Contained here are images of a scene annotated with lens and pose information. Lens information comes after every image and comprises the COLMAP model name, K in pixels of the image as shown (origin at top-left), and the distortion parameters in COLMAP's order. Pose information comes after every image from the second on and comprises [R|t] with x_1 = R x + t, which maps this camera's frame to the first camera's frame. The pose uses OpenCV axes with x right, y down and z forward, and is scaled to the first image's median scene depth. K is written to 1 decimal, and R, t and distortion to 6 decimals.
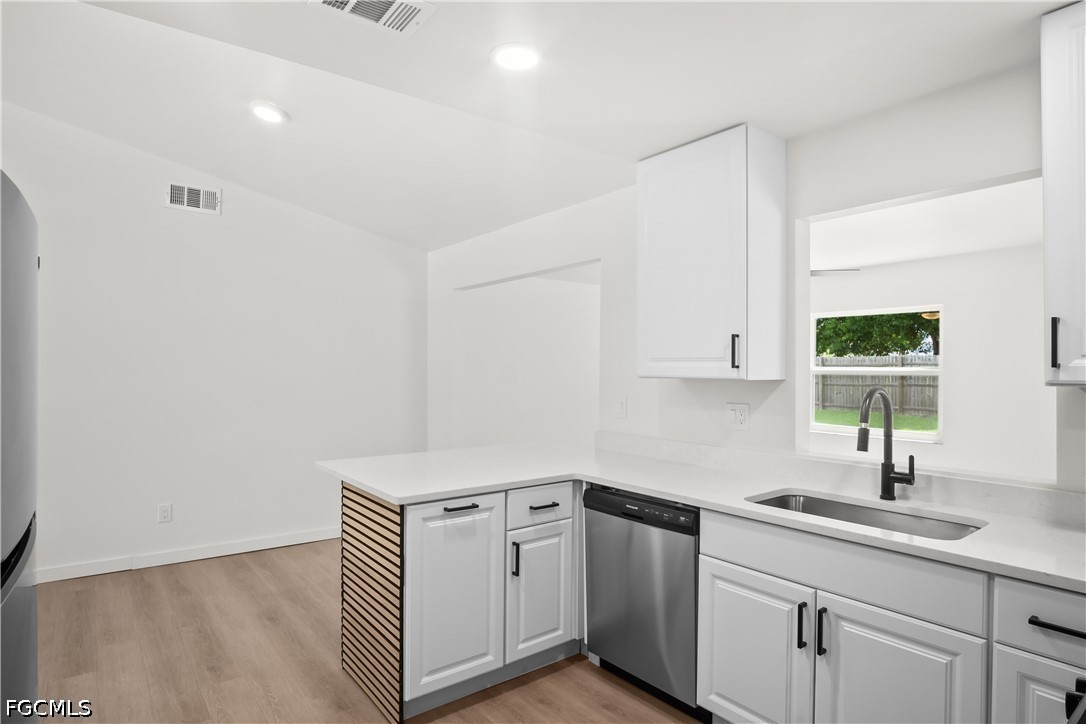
lens RADIAL K [[615.4, 0, 543.0], [0, 615.4, 362.0], [0, 0, 1]] dist [0.003773, 0.000547]
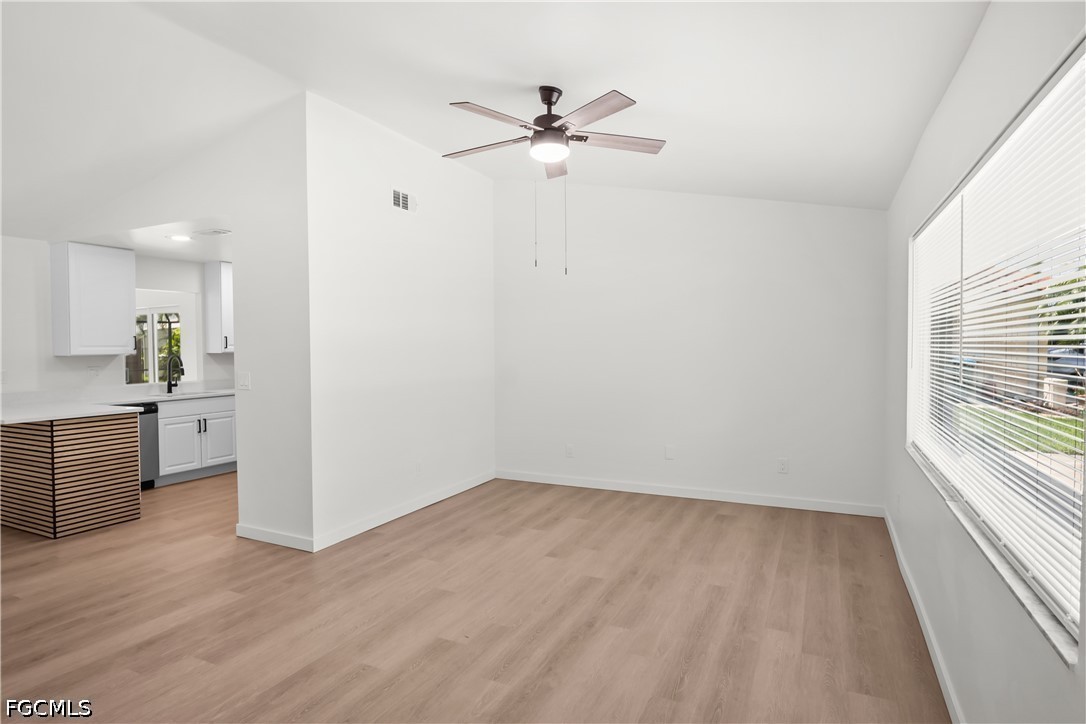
lens RADIAL K [[588.3, 0, 532.4], [0, 588.3, 363.2], [0, 0, 1]] dist [-0.028912, 0.000327]
pose [[-0.431176, -0.027291, 0.901855, -2.688633], [0.002075, 0.999510, 0.031239, -0.003546], [-0.902265, 0.015341, -0.430908, 0.627634]]
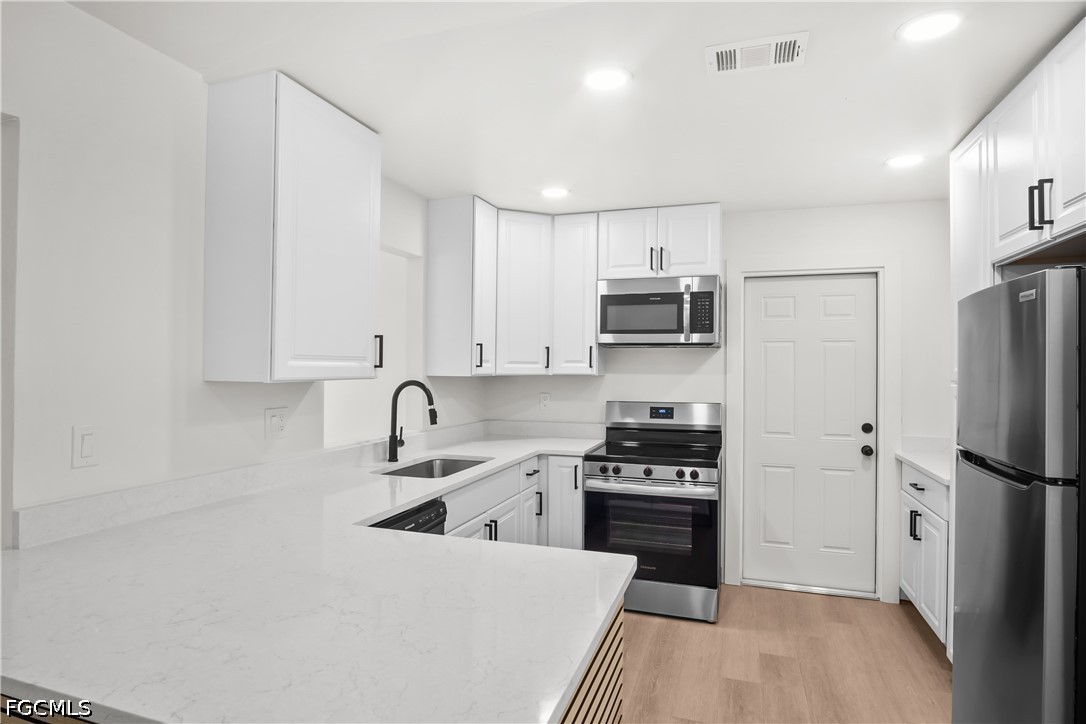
lens RADIAL K [[588.3, 0, 532.4], [0, 588.3, 363.2], [0, 0, 1]] dist [-0.028912, 0.000327]
pose [[-0.539822, -0.004032, 0.841769, -0.713291], [-0.014482, 0.999885, -0.004498, 0.005019], [-0.841655, -0.014619, -0.539818, 1.444723]]
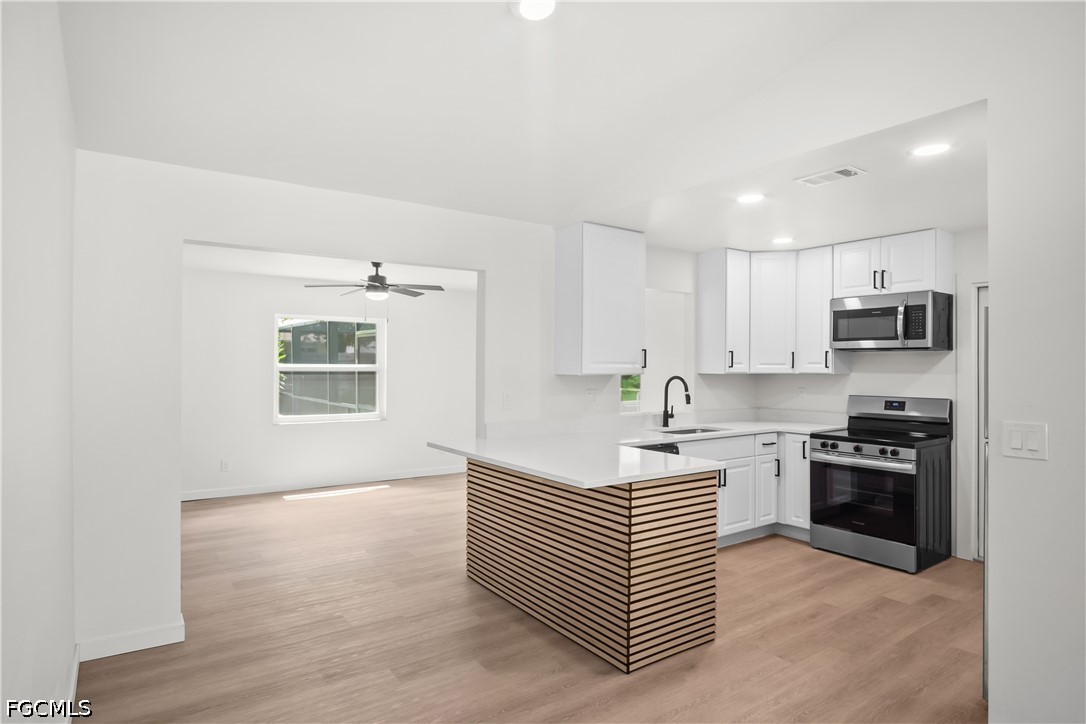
lens RADIAL K [[588.3, 0, 532.4], [0, 588.3, 363.2], [0, 0, 1]] dist [-0.028912, 0.000327]
pose [[0.058424, -0.002263, 0.998289, -1.552151], [-0.009924, 0.999947, 0.002848, -0.004354], [-0.998243, -0.010074, 0.058398, 1.348464]]
